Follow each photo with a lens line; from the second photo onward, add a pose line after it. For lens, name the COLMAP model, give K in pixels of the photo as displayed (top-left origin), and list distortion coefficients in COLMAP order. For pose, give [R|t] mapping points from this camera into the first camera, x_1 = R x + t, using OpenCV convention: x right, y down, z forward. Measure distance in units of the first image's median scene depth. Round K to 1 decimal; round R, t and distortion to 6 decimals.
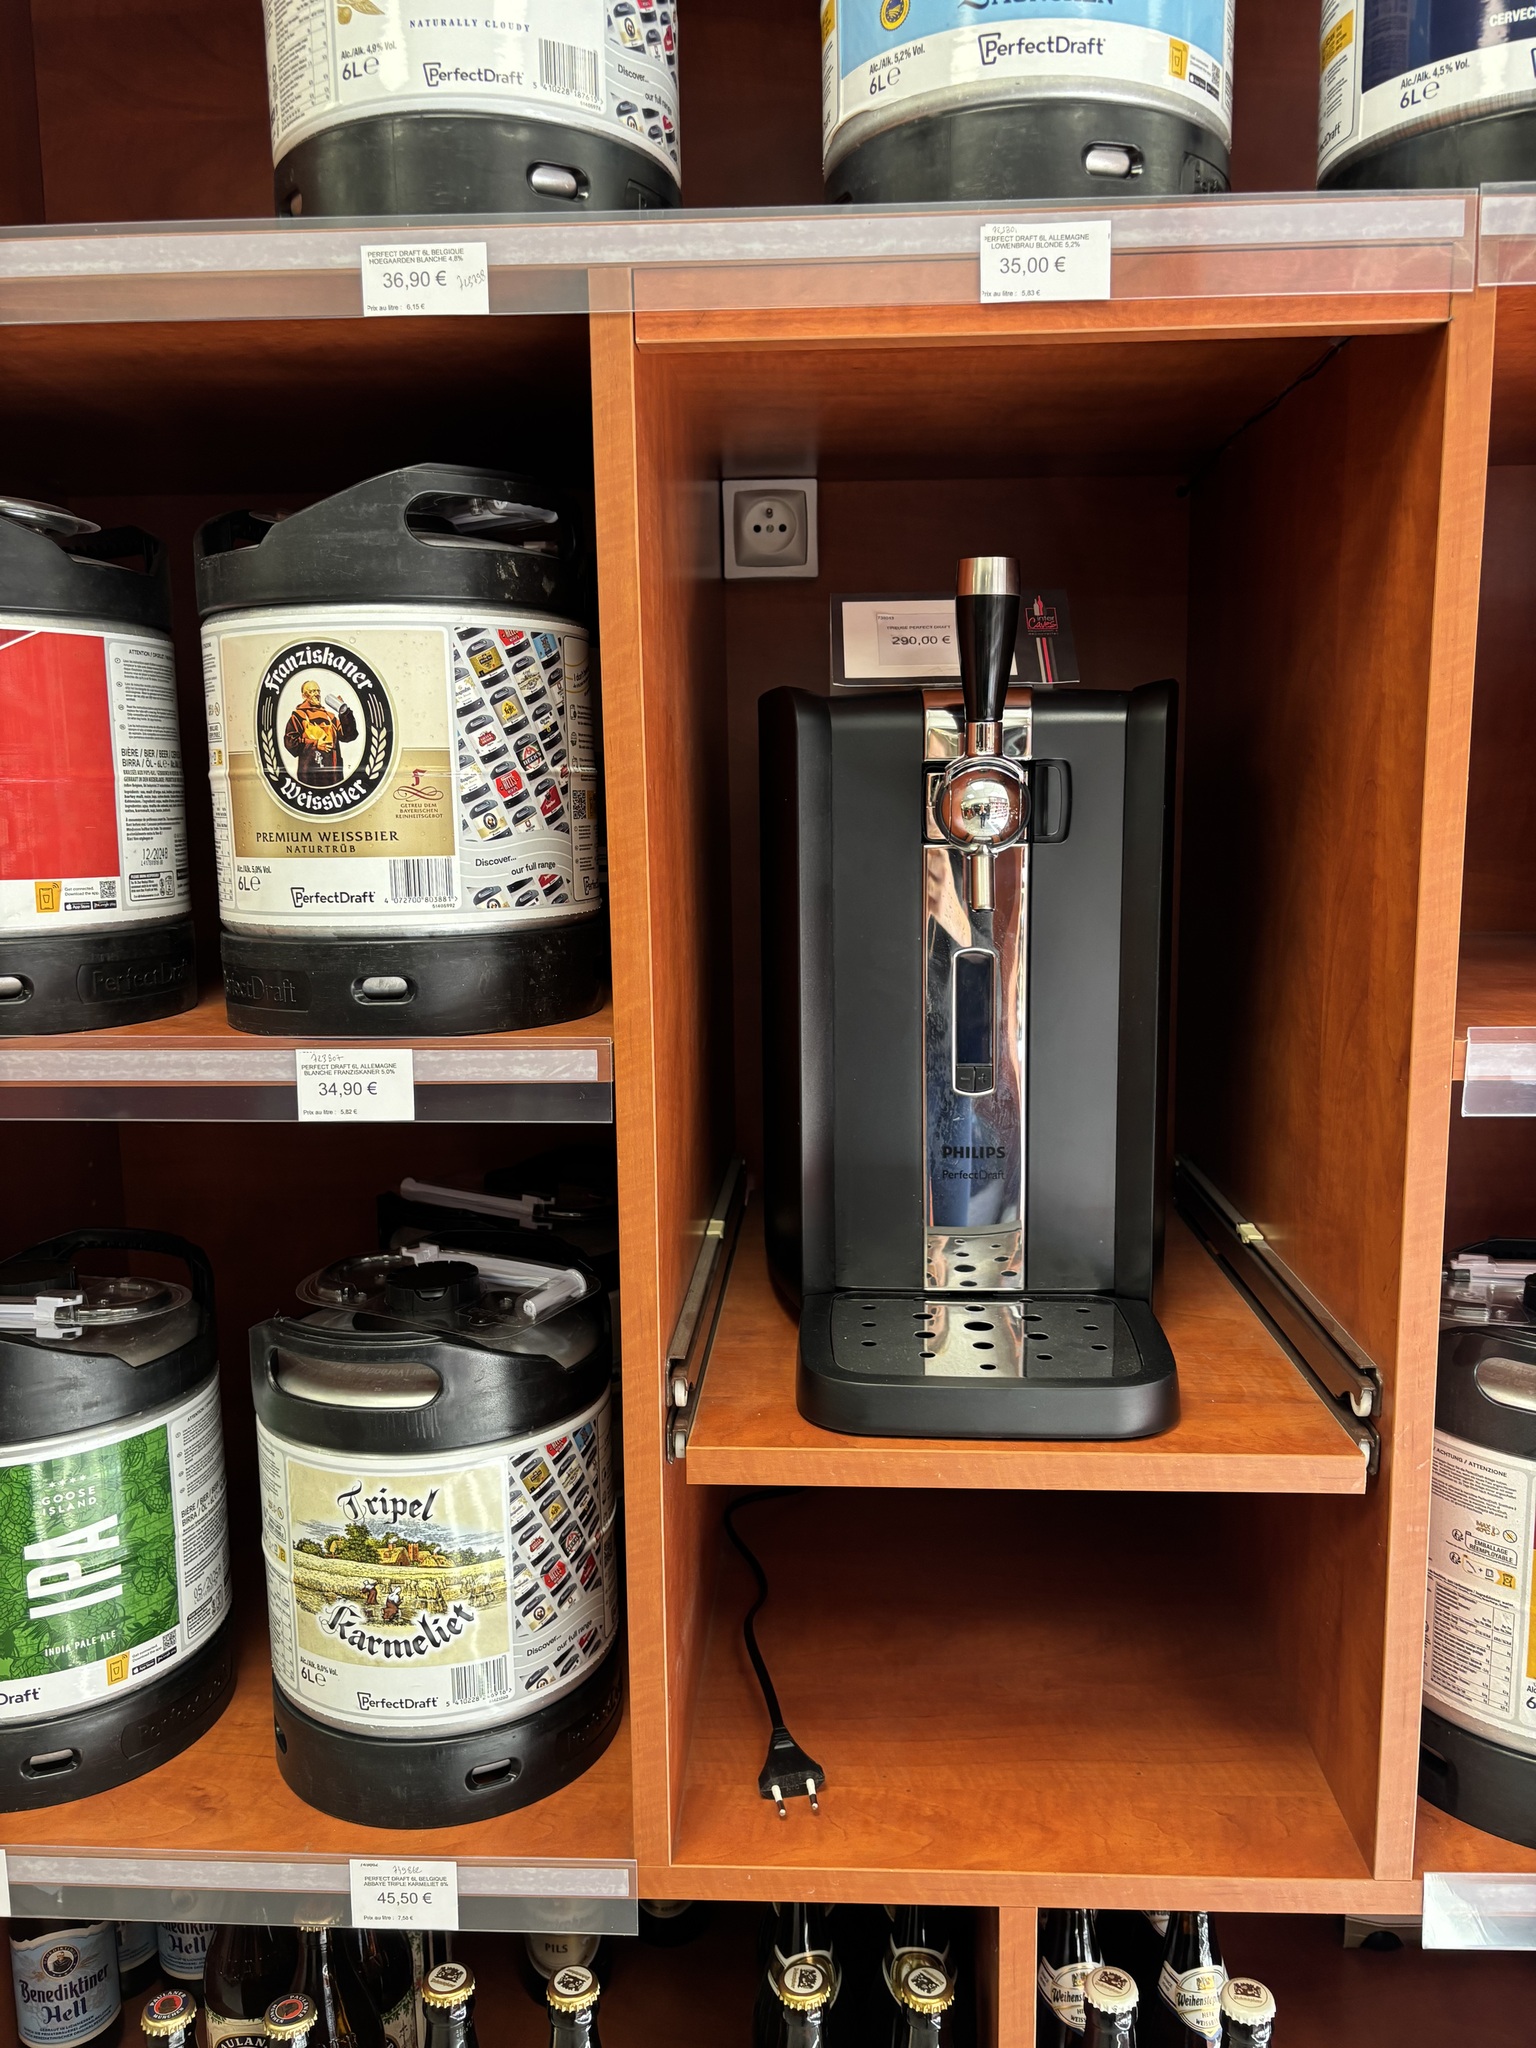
lens RADIAL K [[1592.9, 0, 775.2], [0, 1592.9, 1019.2], [0, 0, 1]] dist [0.045020, -0.043124]
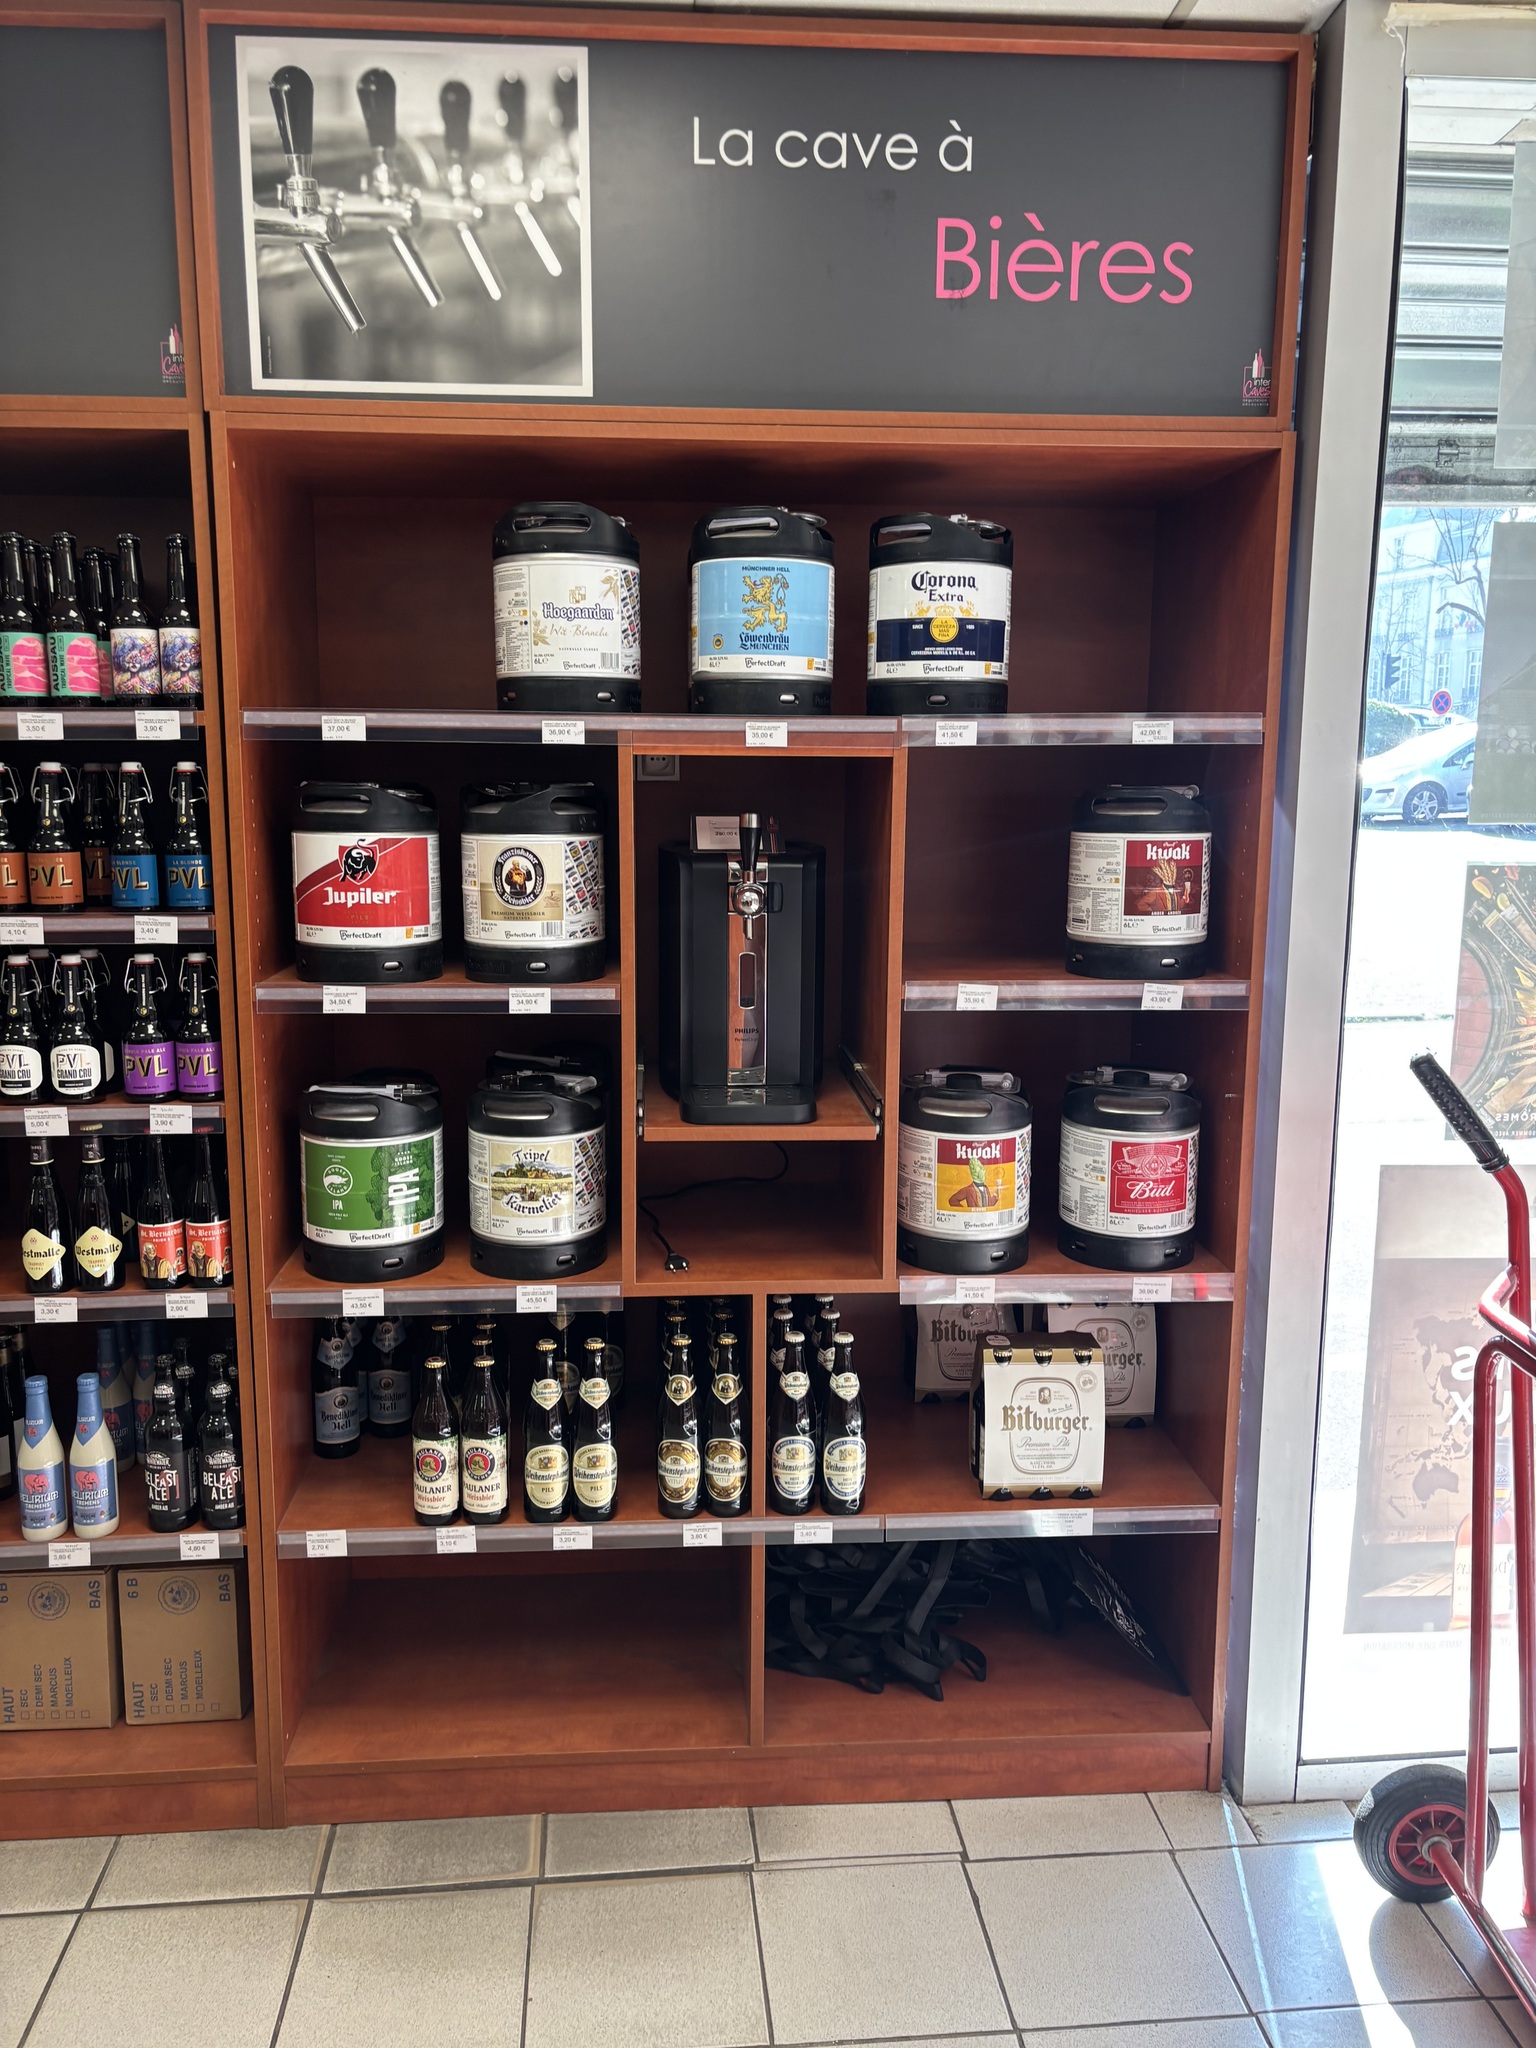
lens RADIAL K [[1592.9, 0, 776.0], [0, 1592.9, 1020.4], [0, 0, 1]] dist [0.045020, -0.043124]
pose [[0.992106, 0.000171, 0.125401, -0.170745], [-0.002173, 0.999872, 0.015828, 0.028317], [-0.125382, -0.015976, 0.991980, -1.761352]]
